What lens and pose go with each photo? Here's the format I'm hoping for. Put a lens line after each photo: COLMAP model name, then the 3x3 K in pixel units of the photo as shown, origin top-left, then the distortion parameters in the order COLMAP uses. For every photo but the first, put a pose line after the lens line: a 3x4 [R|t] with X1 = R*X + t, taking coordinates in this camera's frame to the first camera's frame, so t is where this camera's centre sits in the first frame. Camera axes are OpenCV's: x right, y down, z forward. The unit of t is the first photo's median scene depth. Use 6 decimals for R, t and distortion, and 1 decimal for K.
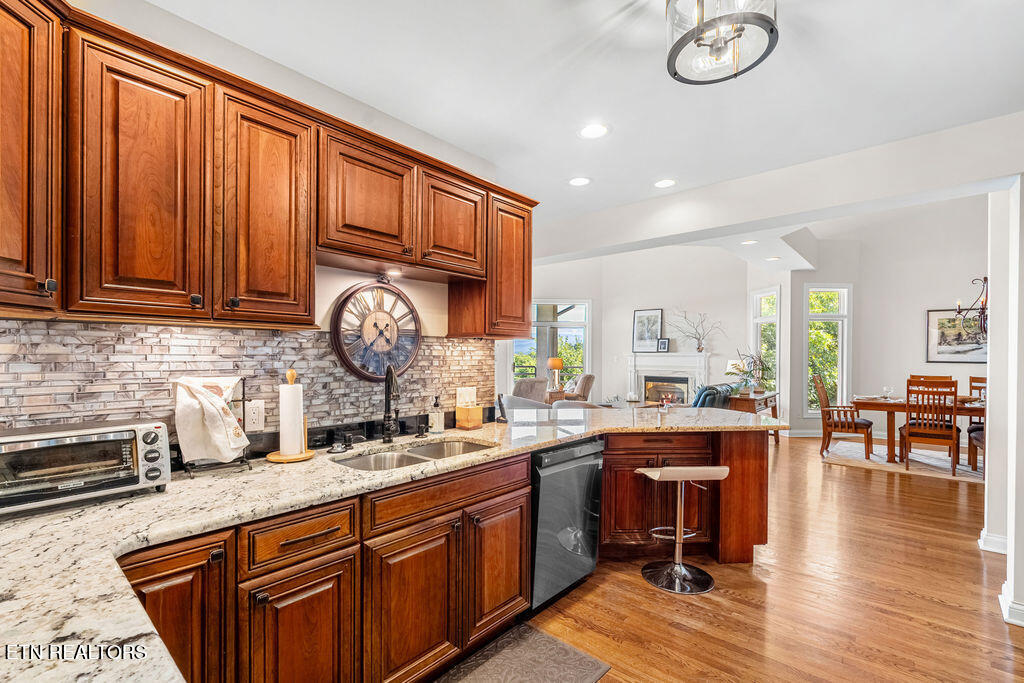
lens RADIAL K [[452.8, 0, 512.0], [0, 452.8, 341.5], [0, 0, 1]] dist [-0.001131, -0.000129]
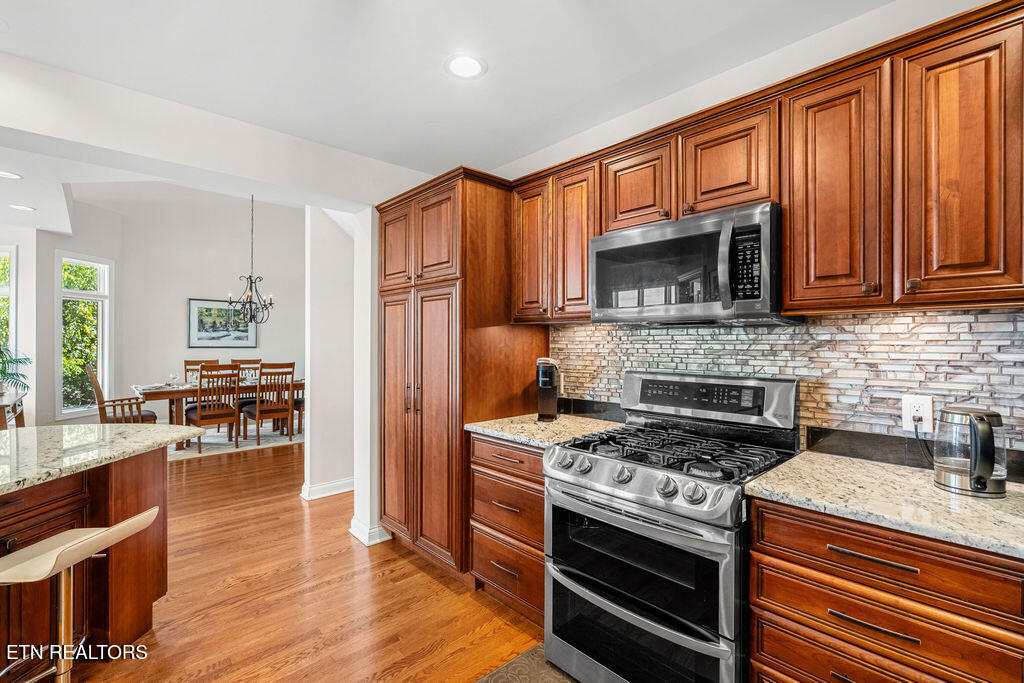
lens RADIAL K [[452.8, 0, 512.0], [0, 452.8, 341.5], [0, 0, 1]] dist [-0.001131, -0.000129]
pose [[0.115171, -0.000093, 0.993346, -0.052855], [-0.029424, 0.999561, 0.003505, 0.006580], [-0.992910, -0.029632, 0.115117, 0.165589]]
